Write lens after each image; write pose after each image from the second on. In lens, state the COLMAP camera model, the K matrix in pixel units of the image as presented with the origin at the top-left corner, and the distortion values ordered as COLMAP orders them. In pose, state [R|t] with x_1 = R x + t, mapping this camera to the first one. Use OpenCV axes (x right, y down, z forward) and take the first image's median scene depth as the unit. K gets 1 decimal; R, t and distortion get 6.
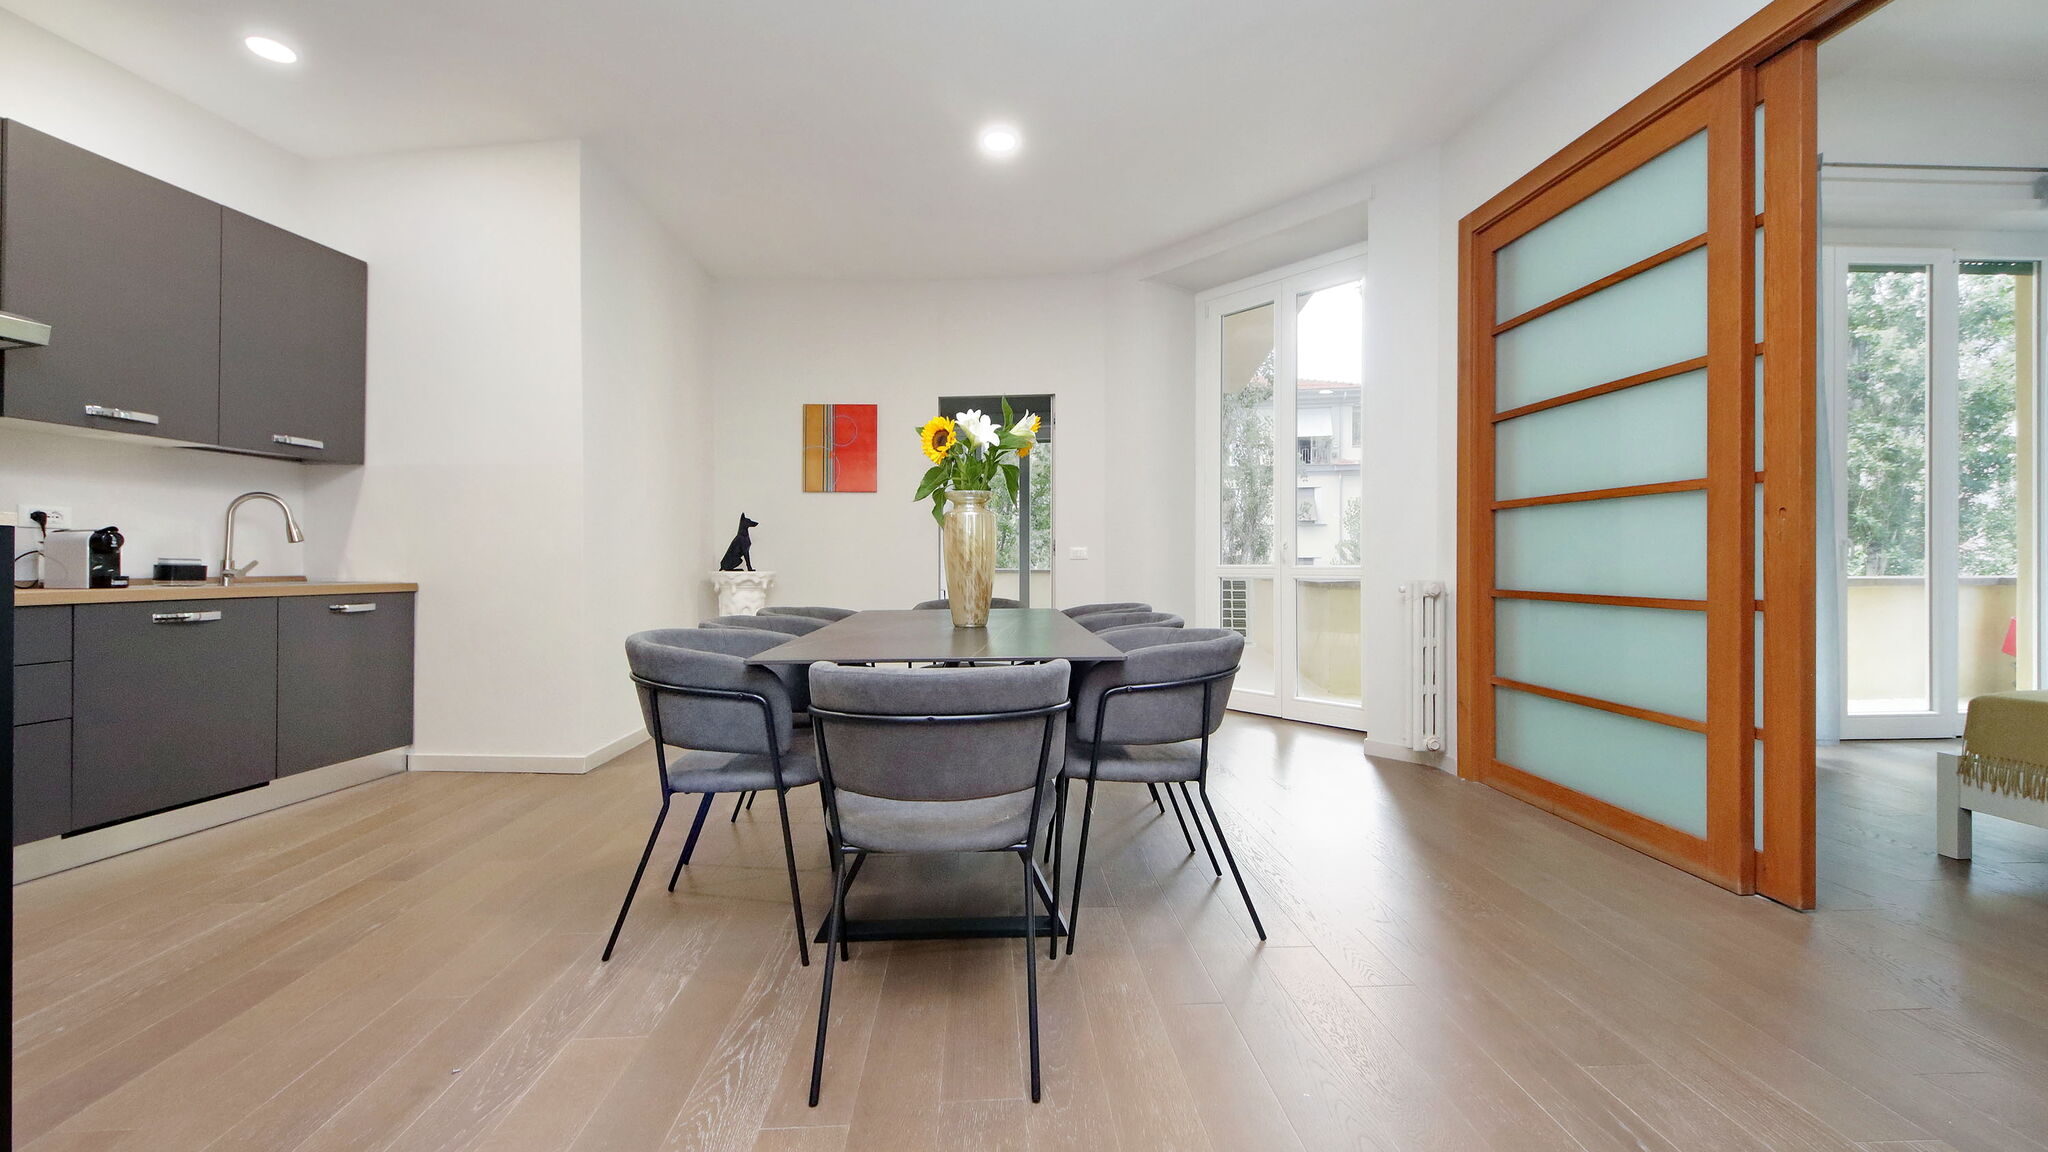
lens RADIAL K [[759.9, 0, 1025.0], [0, 759.9, 561.6], [0, 0, 1]] dist [0.021443, -0.008660]
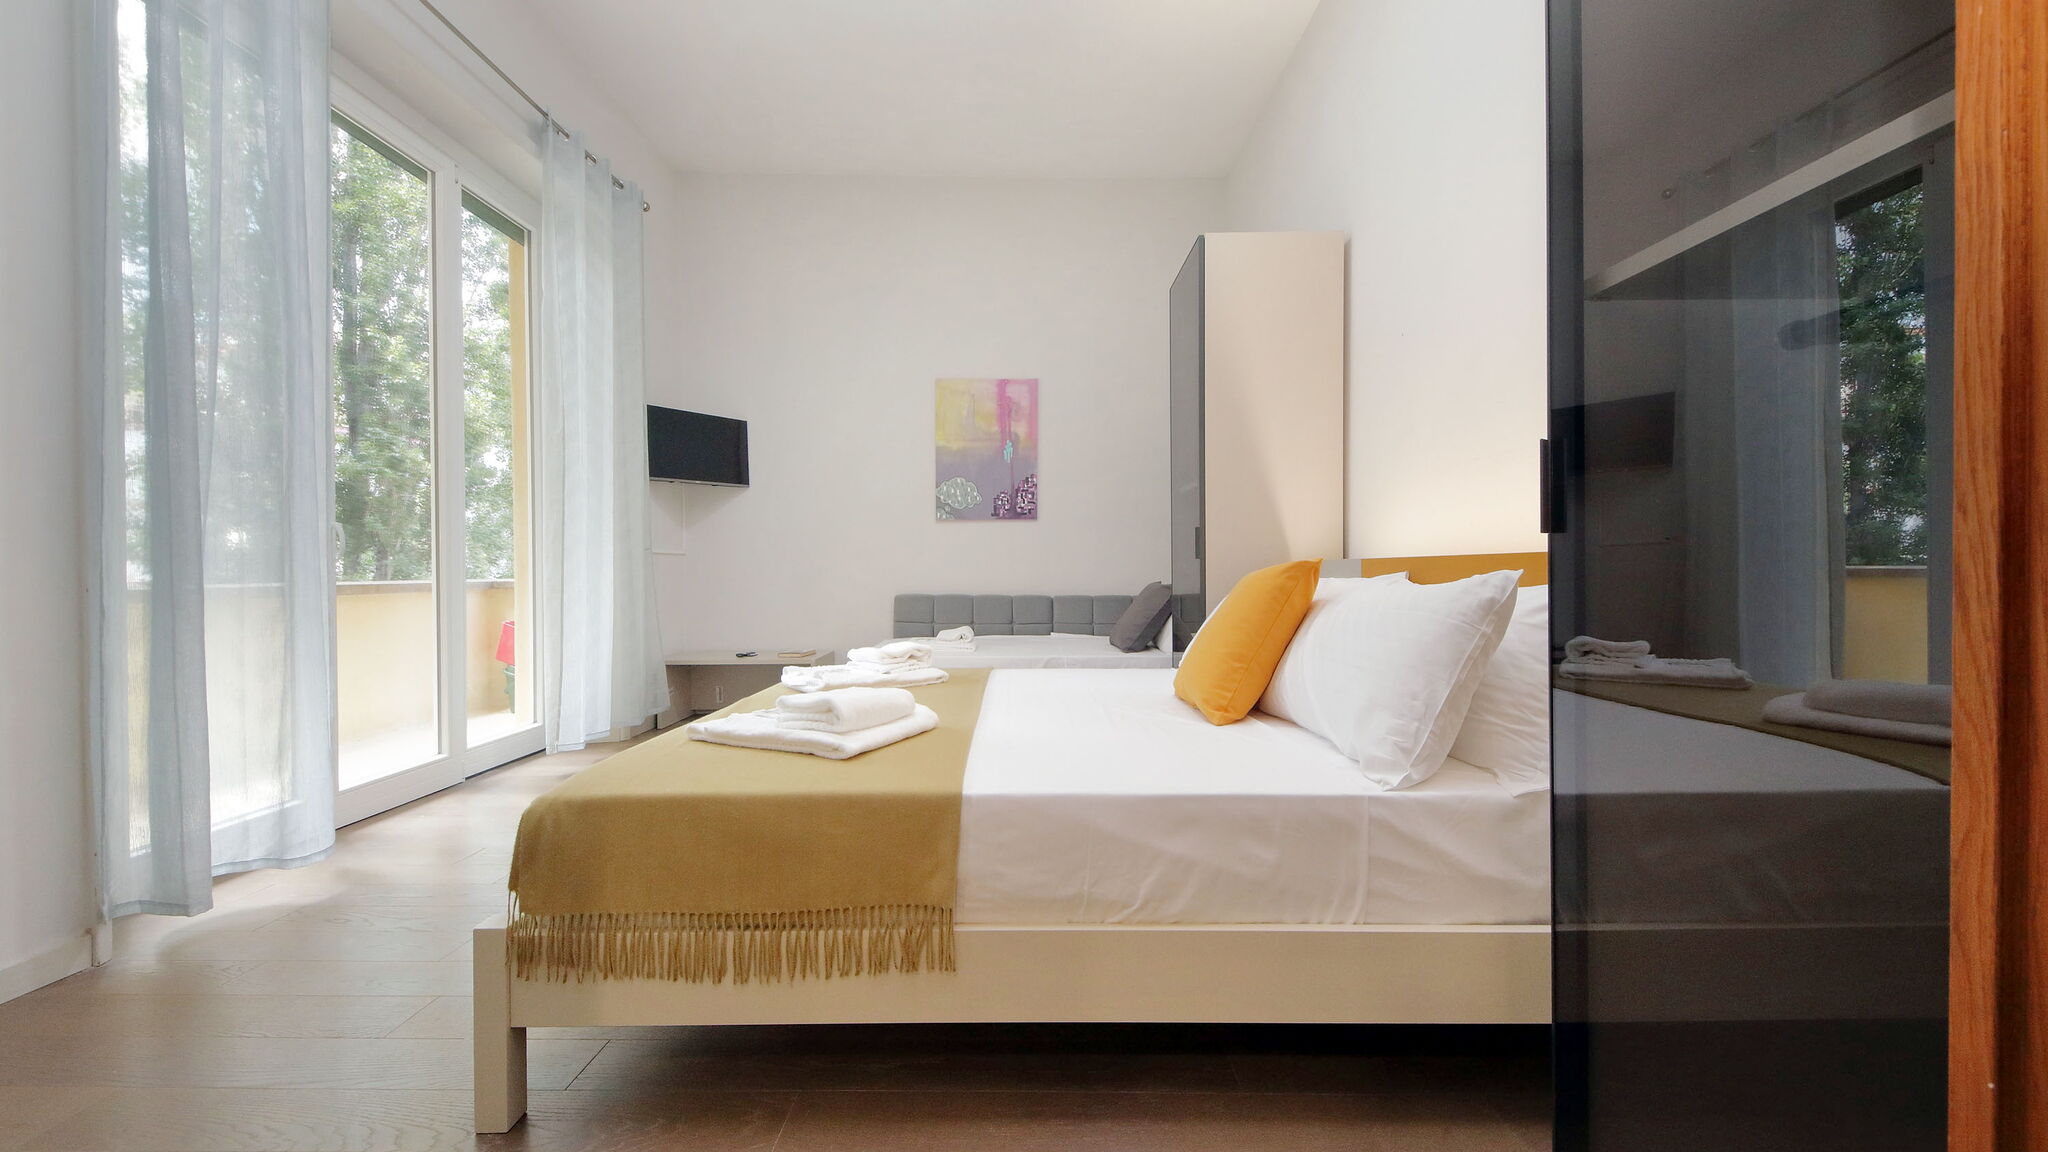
lens RADIAL K [[781.1, 0, 1036.4], [0, 781.1, 573.8], [0, 0, 1]] dist [0.021302, -0.000209]
pose [[0.048230, -0.004177, 0.998828, 0.523237], [-0.001530, 0.999990, 0.004256, 0.011530], [-0.998835, -0.001733, 0.048223, 0.460783]]
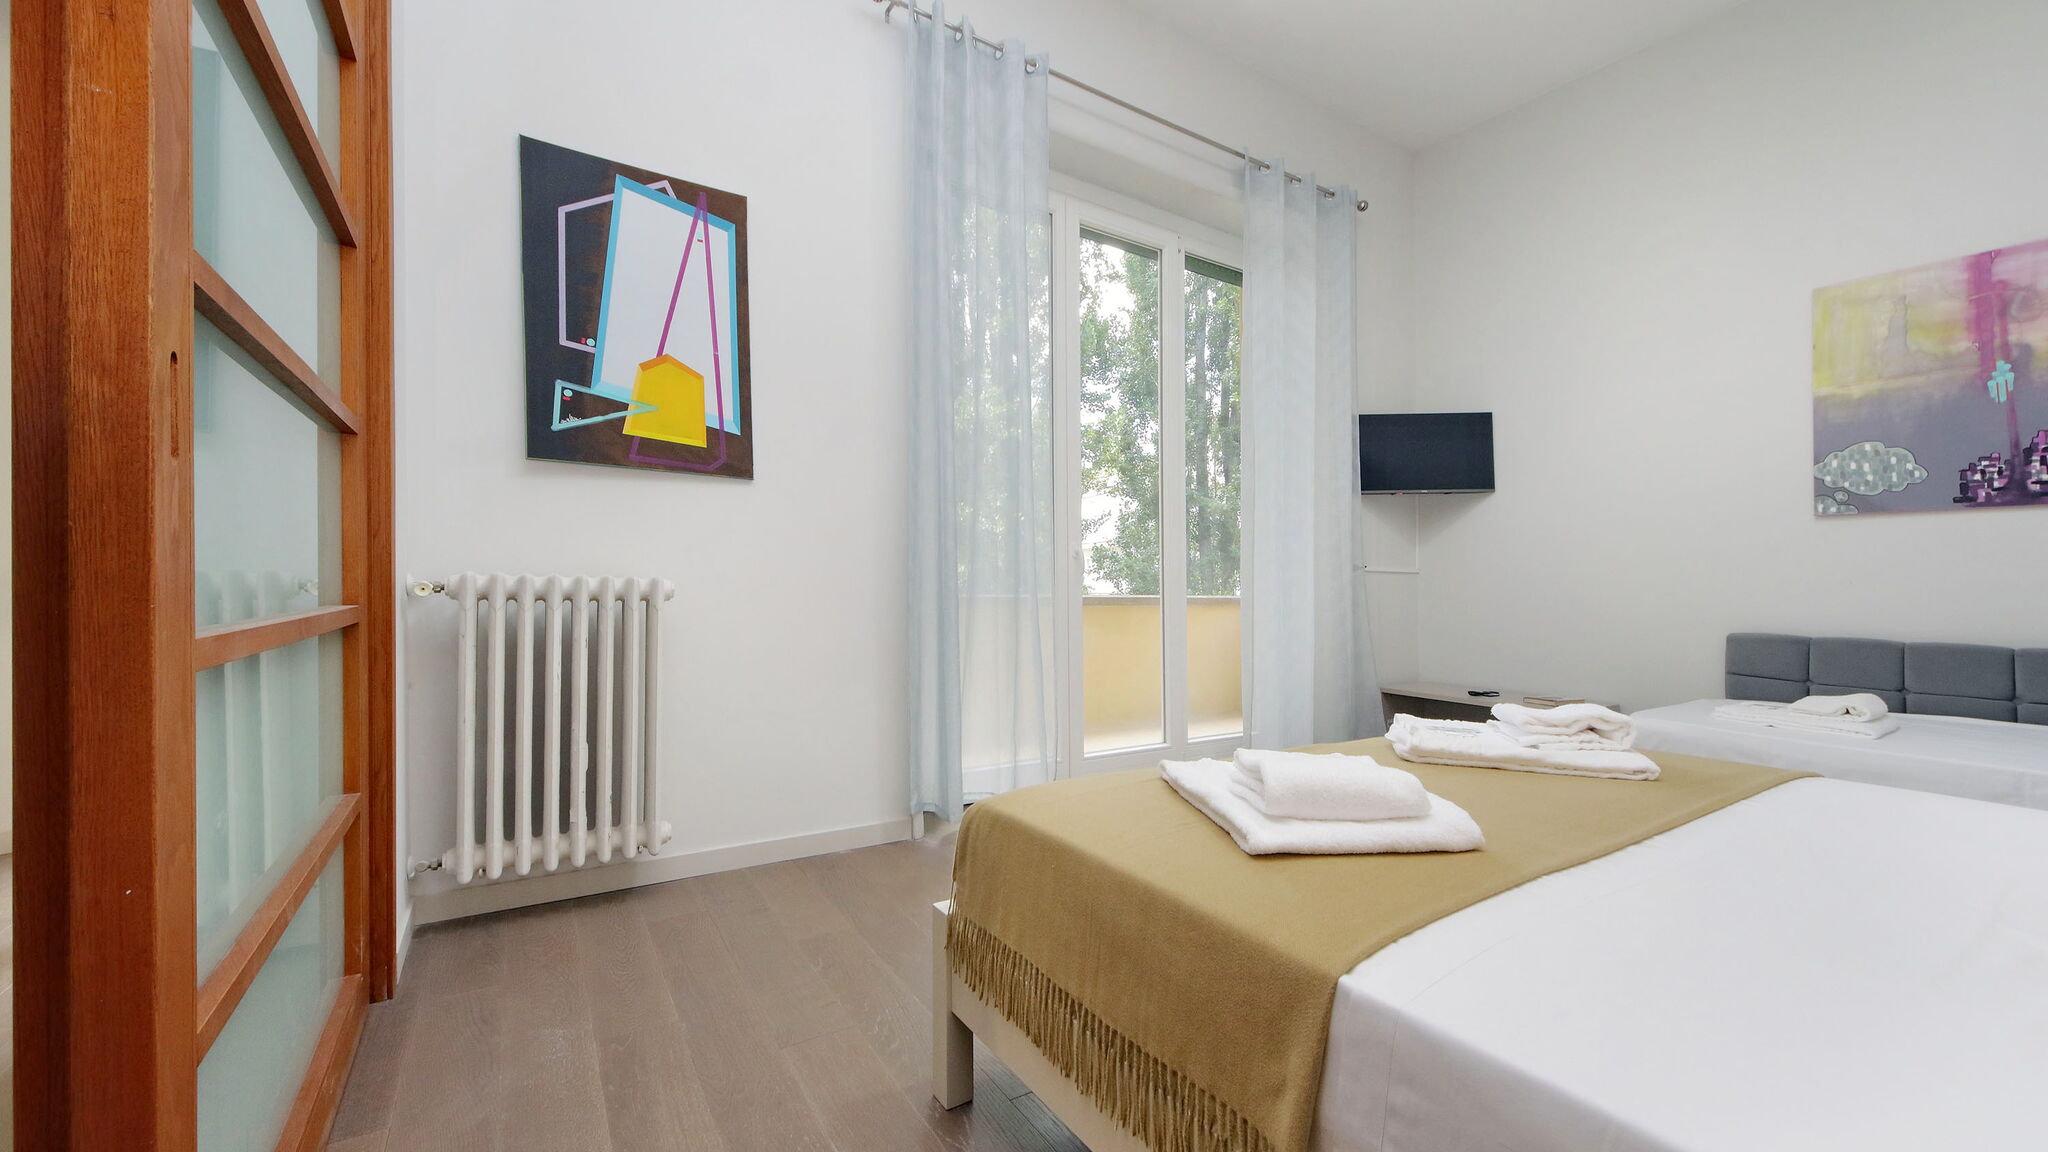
lens RADIAL K [[784.9, 0, 987.1], [0, 784.9, 571.9], [0, 0, 1]] dist [-0.007785, -0.000043]
pose [[0.885014, 0.024091, 0.464942, 0.723437], [-0.018746, 0.999694, -0.016117, 0.014056], [-0.465188, 0.005548, 0.885195, 0.365073]]
